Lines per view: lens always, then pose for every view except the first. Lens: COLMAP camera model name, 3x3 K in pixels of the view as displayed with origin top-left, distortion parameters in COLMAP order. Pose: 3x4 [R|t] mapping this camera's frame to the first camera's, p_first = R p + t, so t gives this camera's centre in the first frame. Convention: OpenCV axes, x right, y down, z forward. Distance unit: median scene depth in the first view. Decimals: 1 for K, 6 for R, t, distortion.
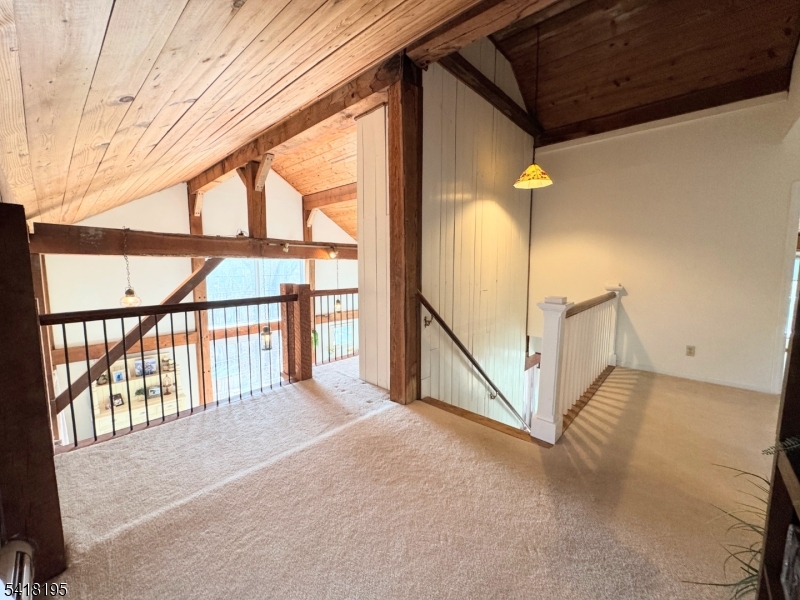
lens RADIAL K [[320.3, 0, 399.9], [0, 320.3, 298.8], [0, 0, 1]] dist [-0.003440, -0.001172]
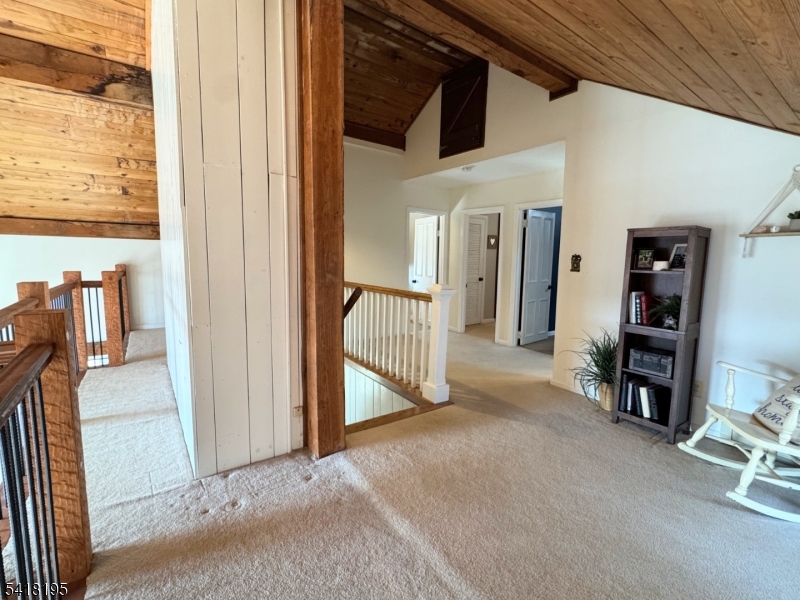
lens RADIAL K [[364.6, 0, 400.4], [0, 364.6, 299.2], [0, 0, 1]] dist [0.000733, -0.000191]
pose [[0.206198, -0.111948, 0.972085, -0.786054], [0.078344, 0.992134, 0.097638, -0.085642], [-0.975369, 0.056025, 0.213346, 0.730539]]
